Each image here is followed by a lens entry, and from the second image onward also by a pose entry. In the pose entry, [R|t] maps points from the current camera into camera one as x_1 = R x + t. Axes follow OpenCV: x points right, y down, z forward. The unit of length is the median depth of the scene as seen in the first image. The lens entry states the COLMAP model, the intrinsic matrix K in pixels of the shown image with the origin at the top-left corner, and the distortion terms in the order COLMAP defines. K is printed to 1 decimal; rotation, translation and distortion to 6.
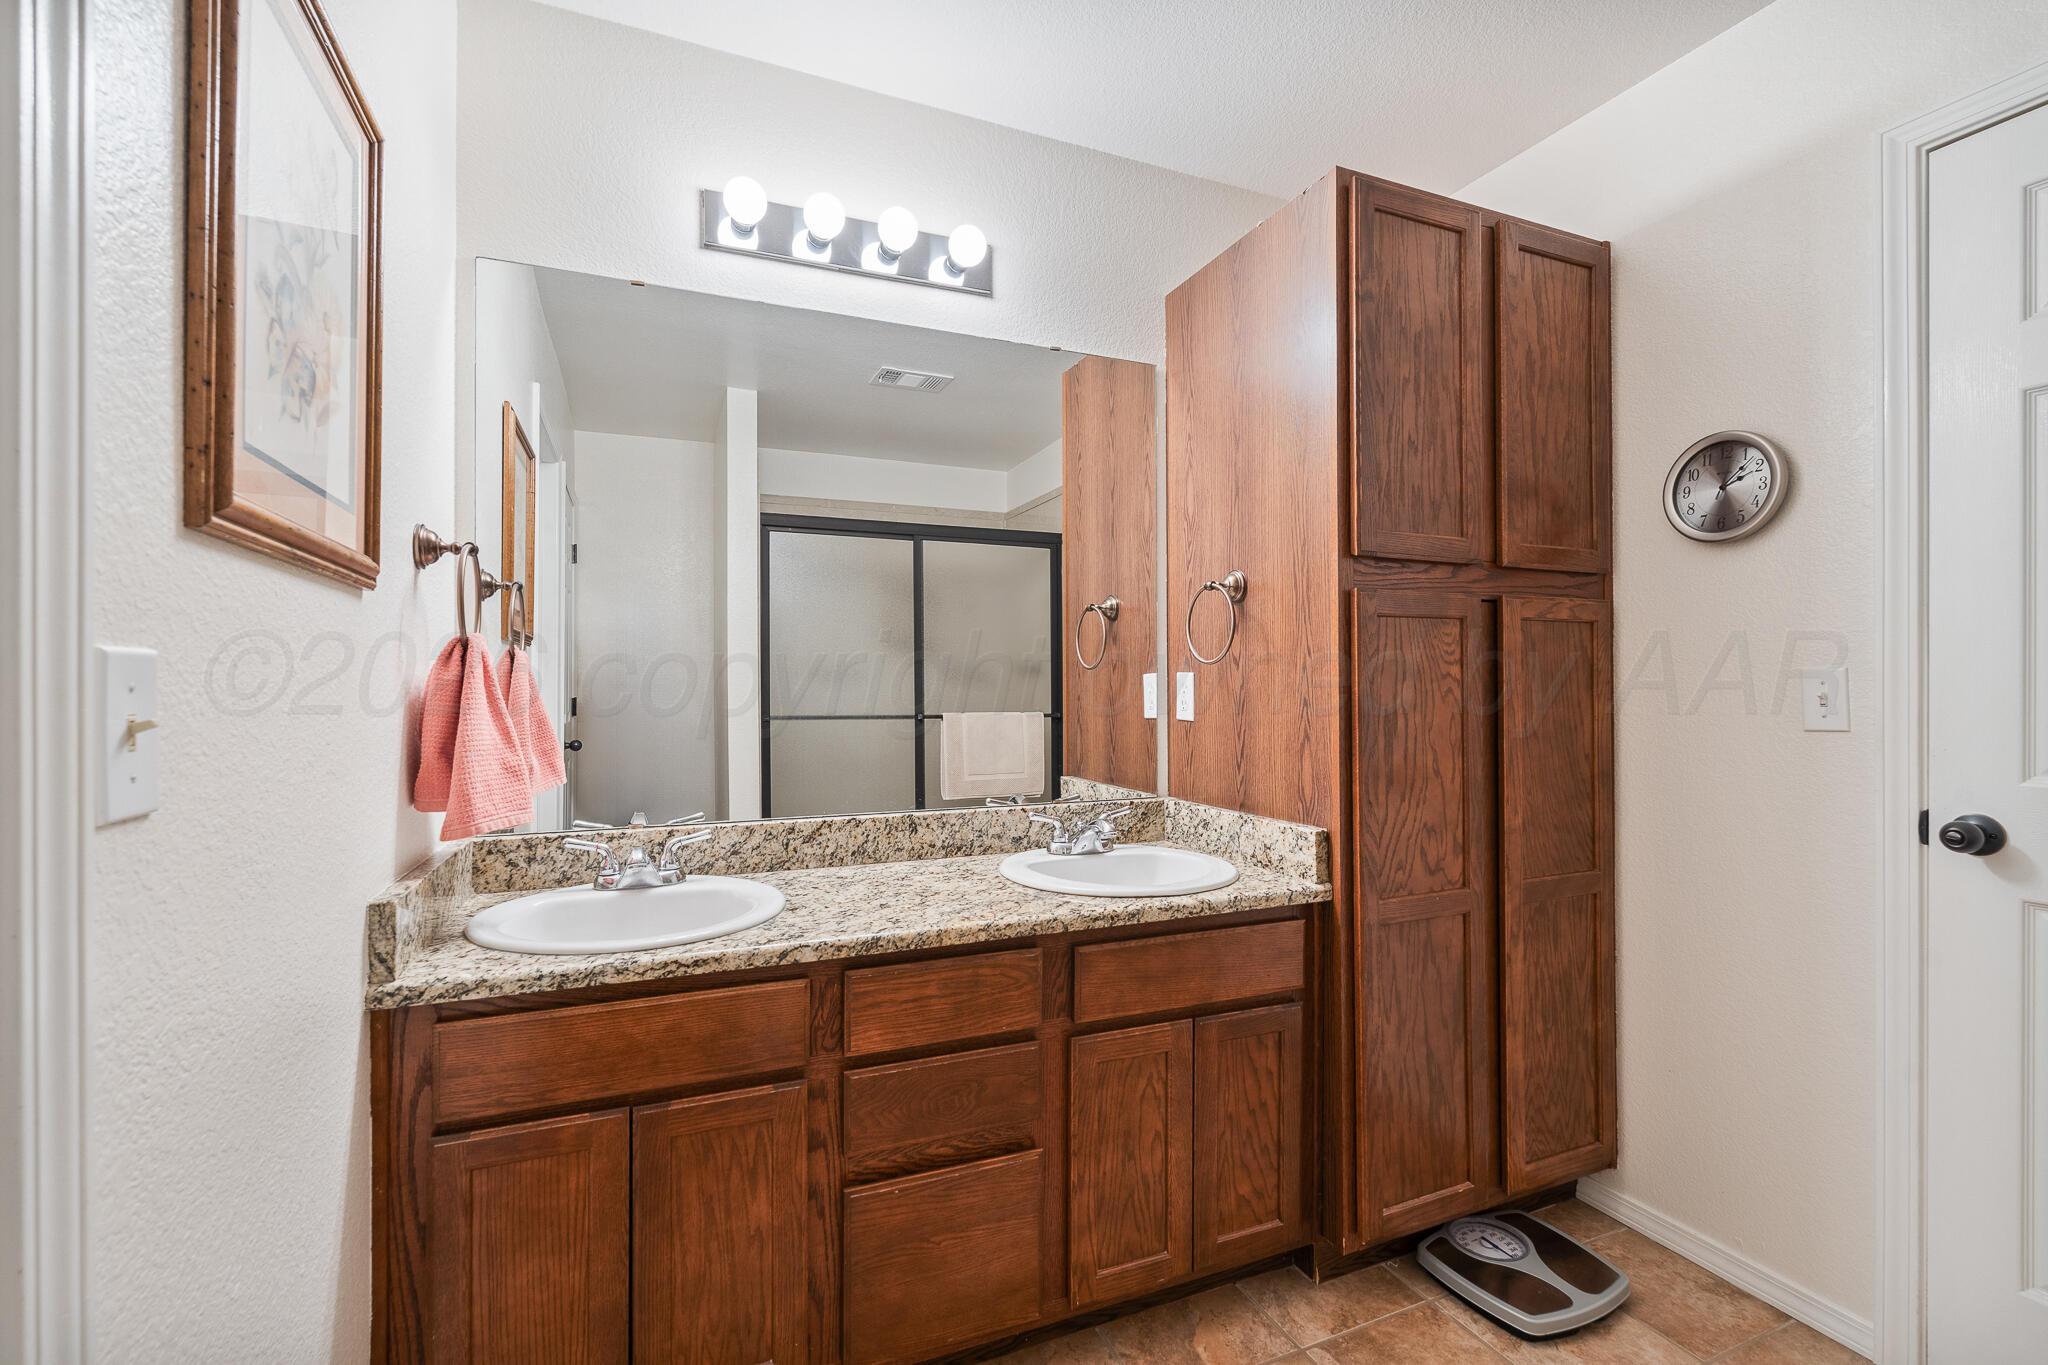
lens RADIAL K [[894.9, 0, 1017.8], [0, 894.9, 685.8], [0, 0, 1]] dist [0.002013, 0.000038]
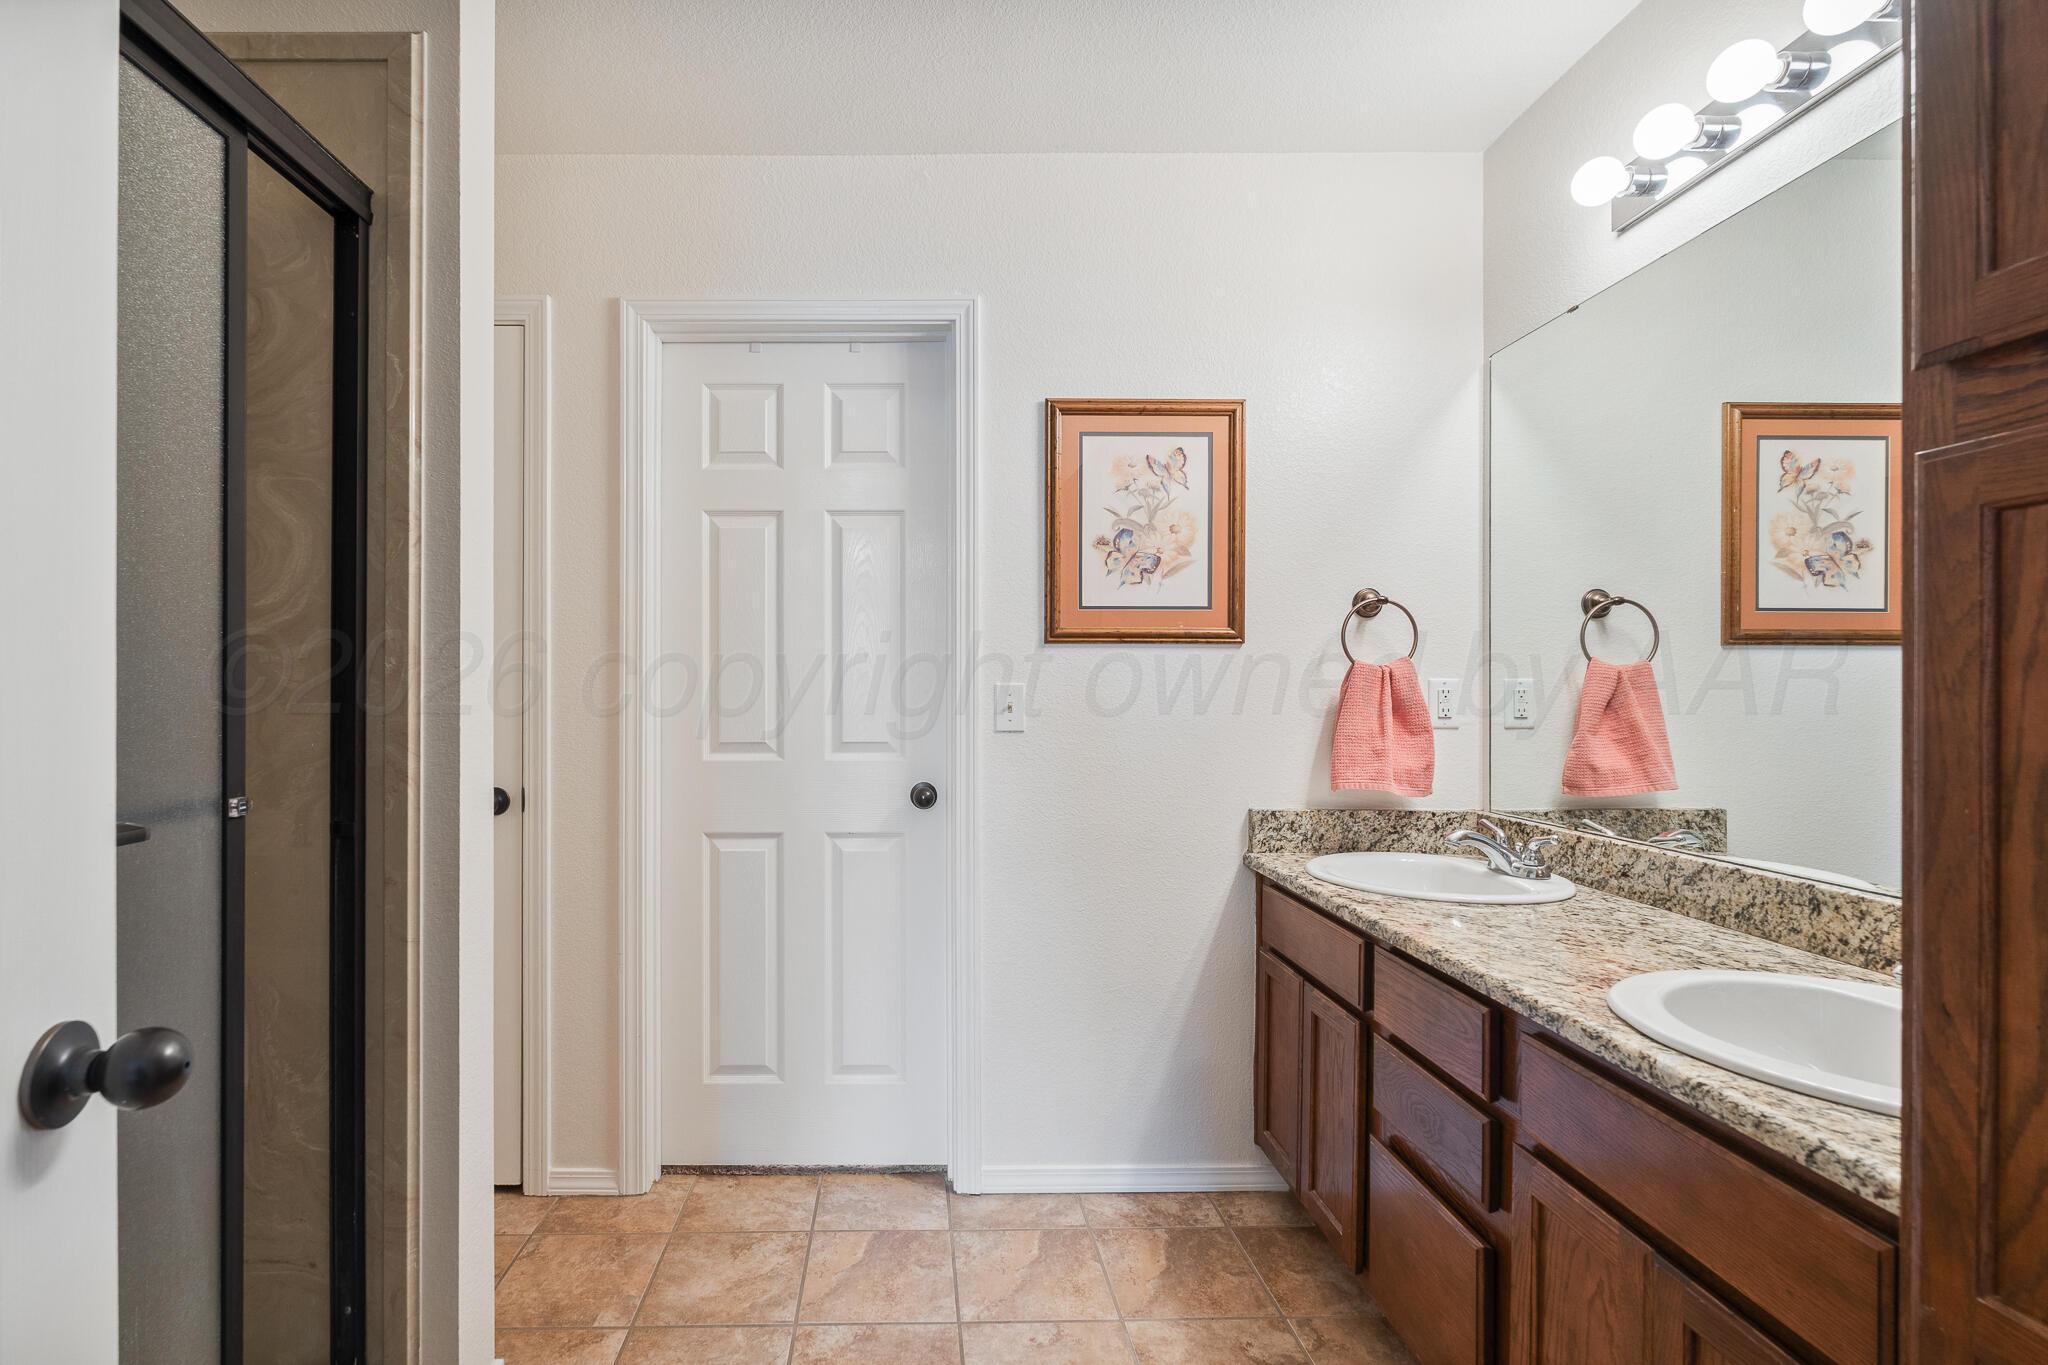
lens RADIAL K [[894.9, 0, 1019.1], [0, 894.9, 687.8], [0, 0, 1]] dist [0.002013, 0.000038]
pose [[-0.273785, -0.005942, -0.961773, 0.747822], [-0.007546, 0.999963, -0.004030, -0.001134], [0.961761, 0.006154, -0.273820, 0.629038]]
